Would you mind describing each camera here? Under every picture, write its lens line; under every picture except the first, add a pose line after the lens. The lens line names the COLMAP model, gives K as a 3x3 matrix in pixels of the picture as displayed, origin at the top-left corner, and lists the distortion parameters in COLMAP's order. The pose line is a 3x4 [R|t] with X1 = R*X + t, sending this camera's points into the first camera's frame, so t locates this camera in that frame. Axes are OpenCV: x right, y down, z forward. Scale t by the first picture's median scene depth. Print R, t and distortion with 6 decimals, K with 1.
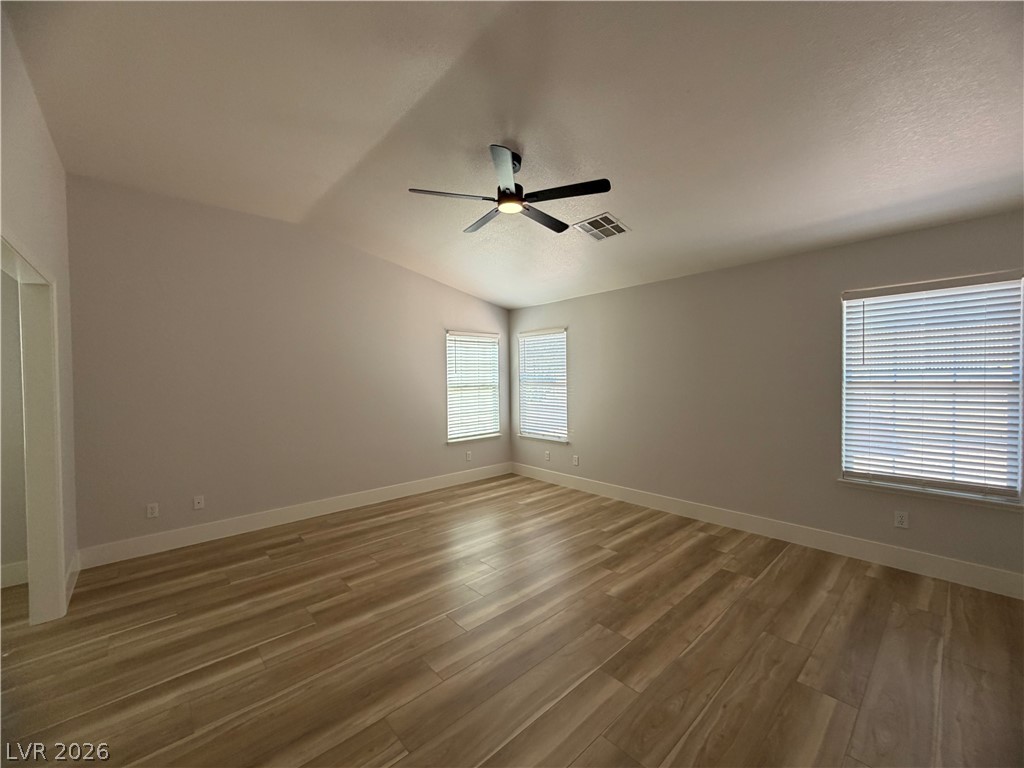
lens RADIAL K [[407.3, 0, 514.4], [0, 407.3, 401.6], [0, 0, 1]] dist [-0.004452, 0.001457]
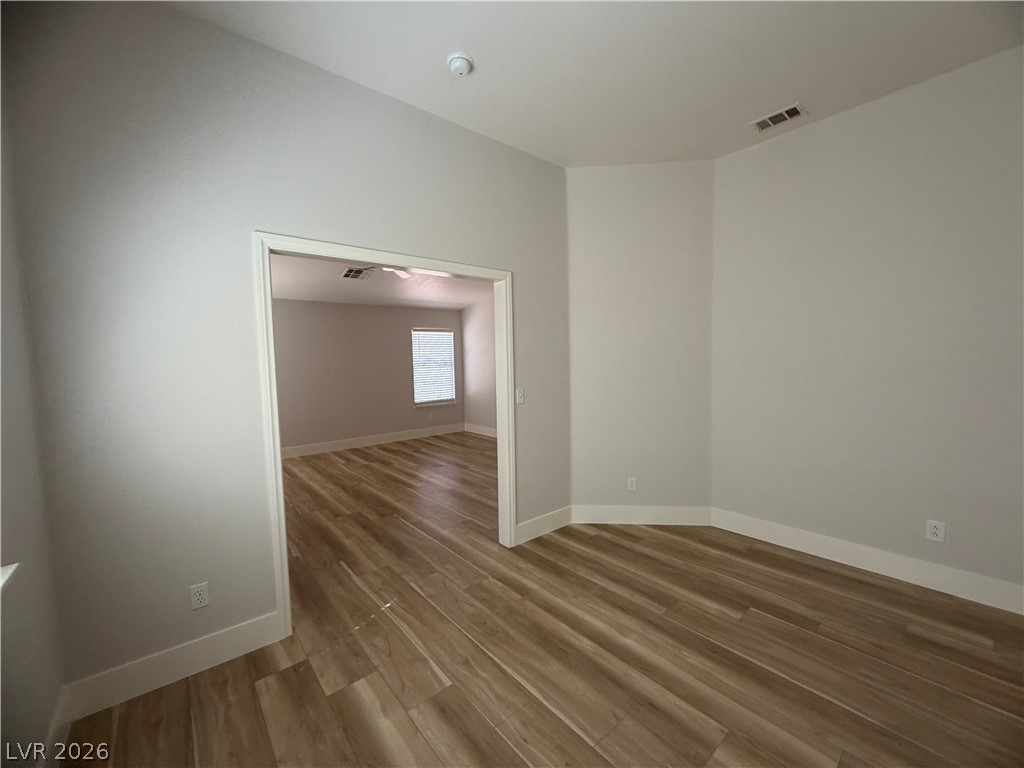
lens RADIAL K [[407.3, 0, 505.5], [0, 407.3, 384.1], [0, 0, 1]] dist [-0.004452, 0.001457]
pose [[0.053123, -0.047237, 0.997470, -1.397639], [0.083468, 0.995595, 0.042703, 0.006260], [-0.995093, 0.080989, 0.056832, 0.305837]]
